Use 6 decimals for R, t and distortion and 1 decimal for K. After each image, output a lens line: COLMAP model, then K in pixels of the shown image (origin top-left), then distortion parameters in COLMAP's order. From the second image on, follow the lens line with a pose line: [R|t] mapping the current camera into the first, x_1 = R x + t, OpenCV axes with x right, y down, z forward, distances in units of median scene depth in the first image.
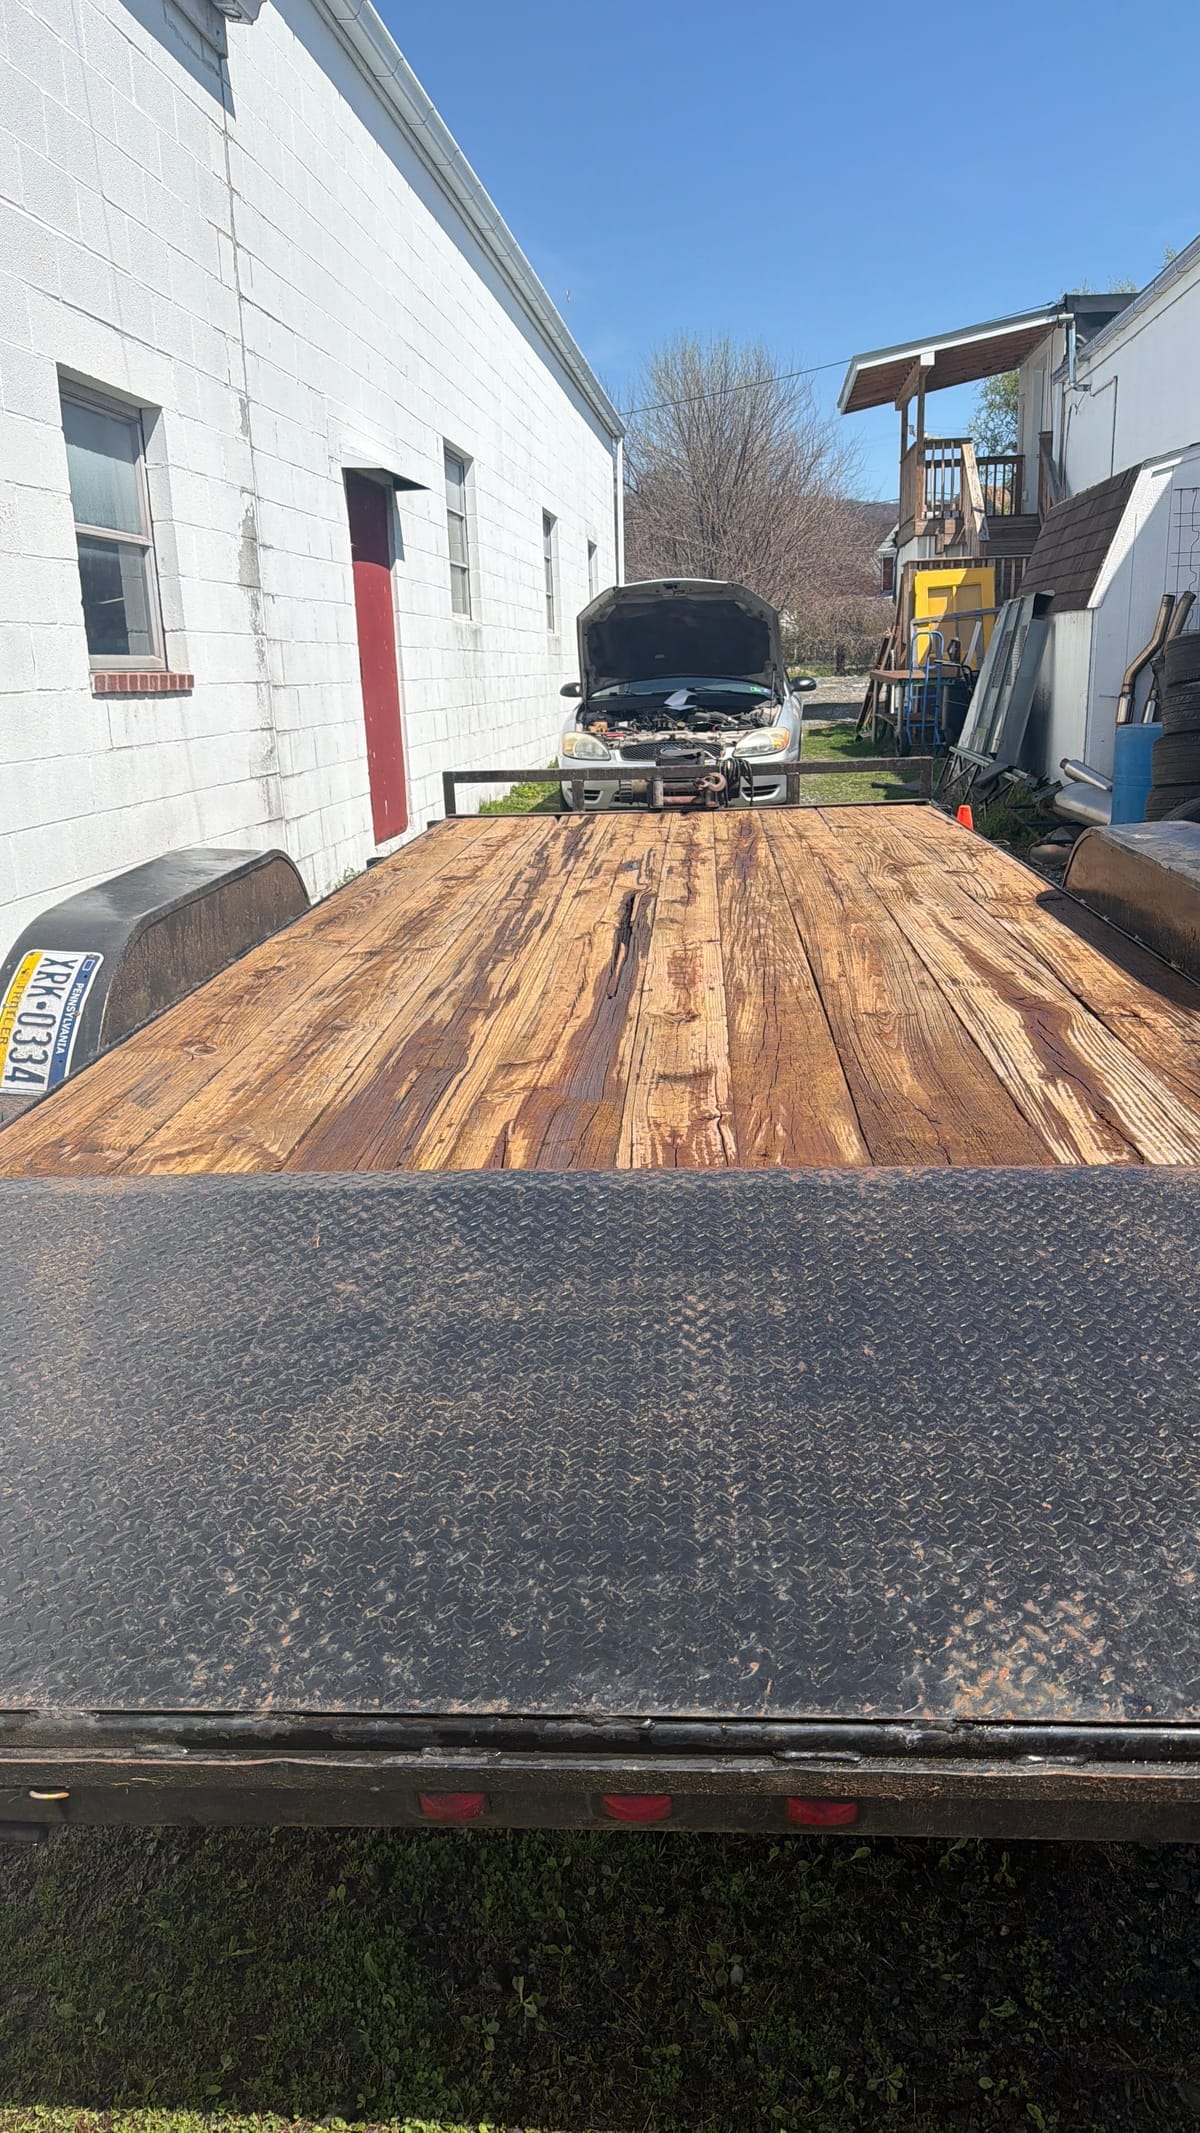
lens RADIAL K [[1628.7, 0, 600.0], [0, 1628.7, 1066.5], [0, 0, 1]] dist [0.010060, 0.002222]
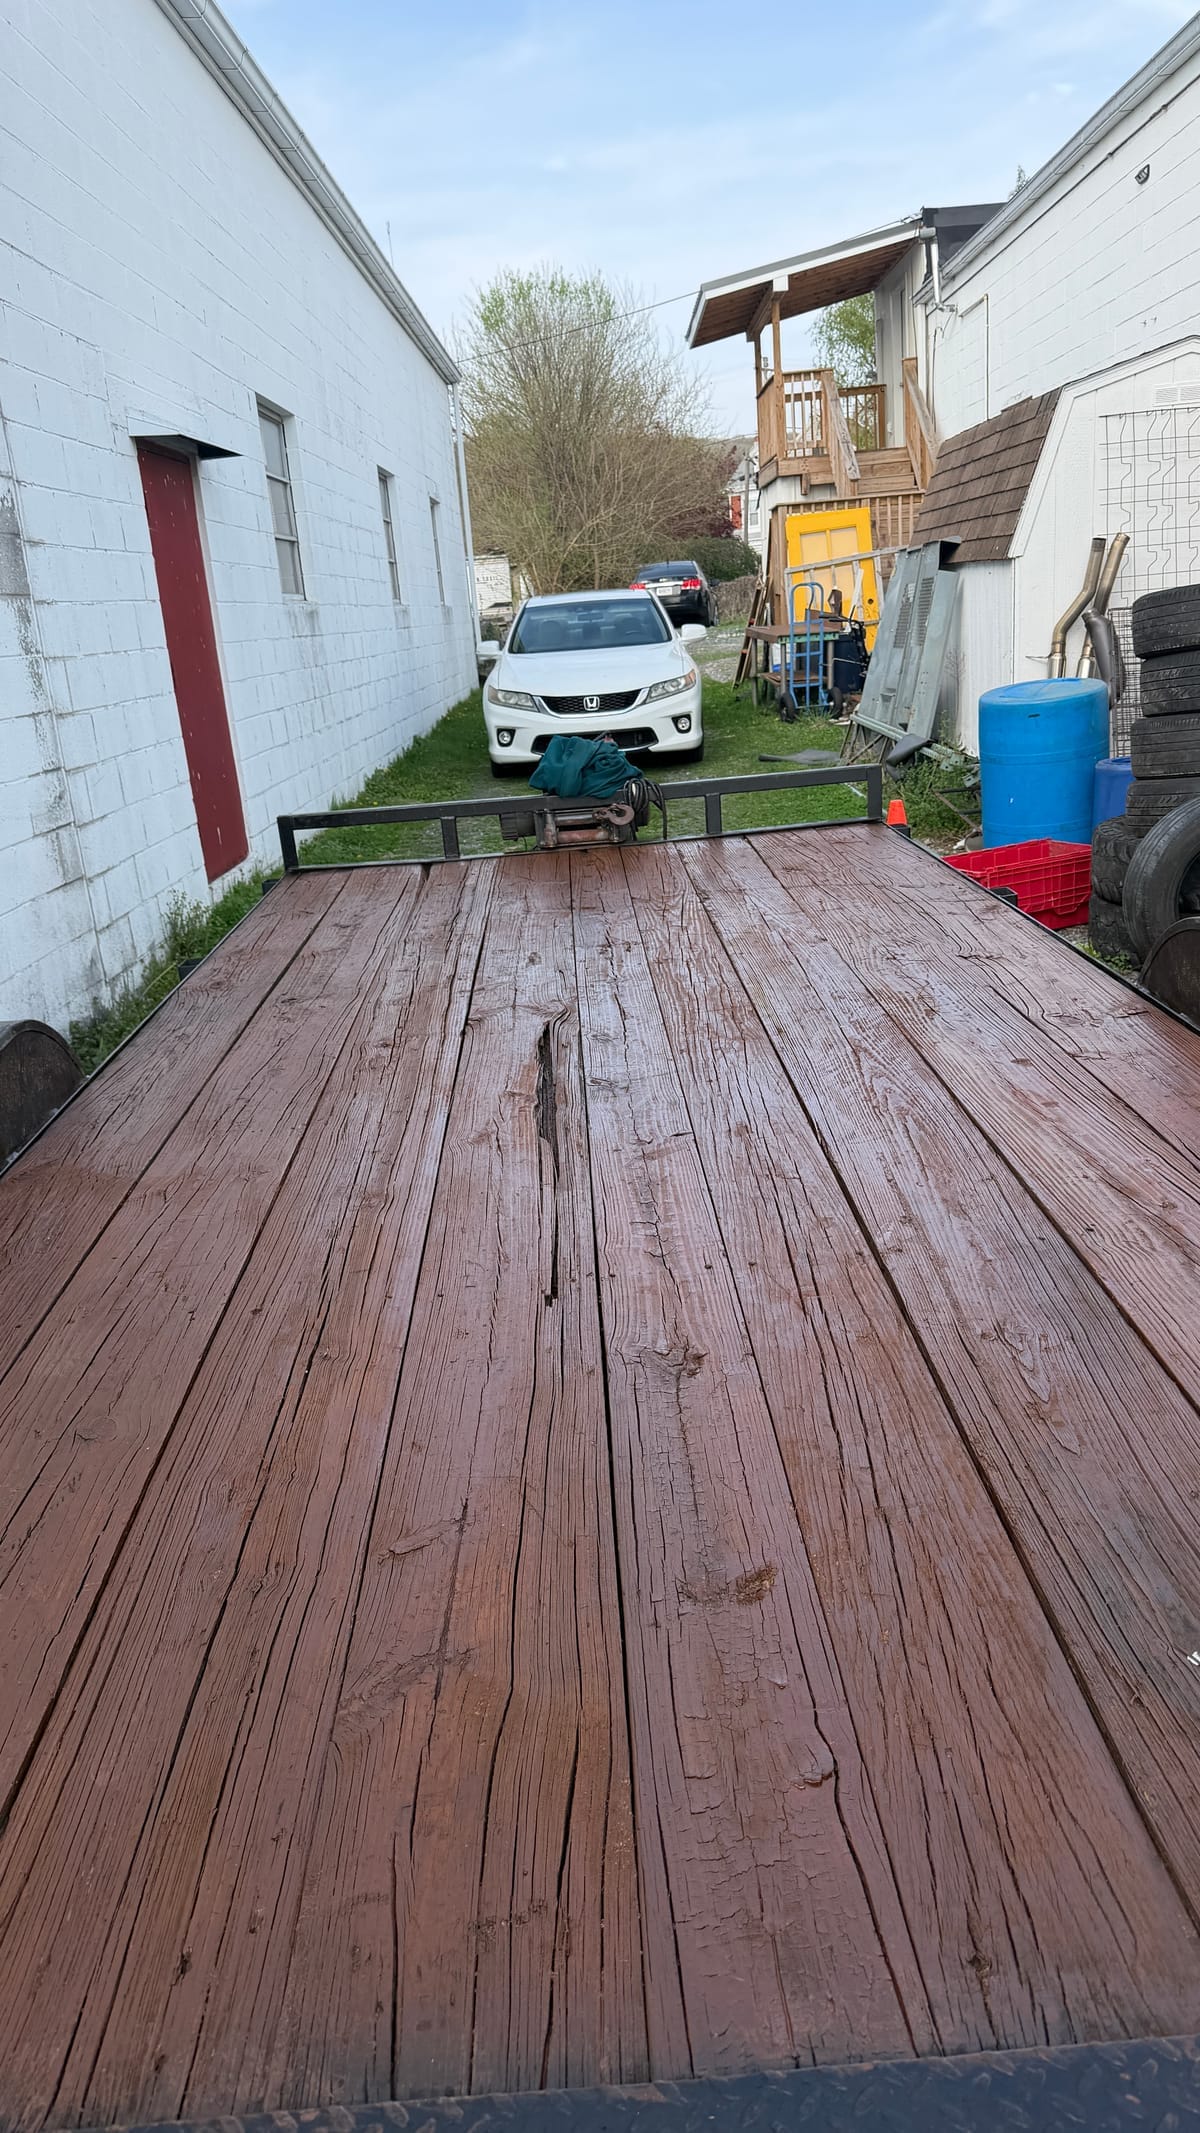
lens RADIAL K [[1628.7, 0, 600.0], [0, 1628.7, 1066.5], [0, 0, 1]] dist [0.010060, 0.002222]
pose [[0.994683, -0.072445, 0.073197, -0.003497], [0.070183, 0.996988, 0.033018, -0.040365], [-0.075369, -0.027705, 0.996771, 0.102560]]
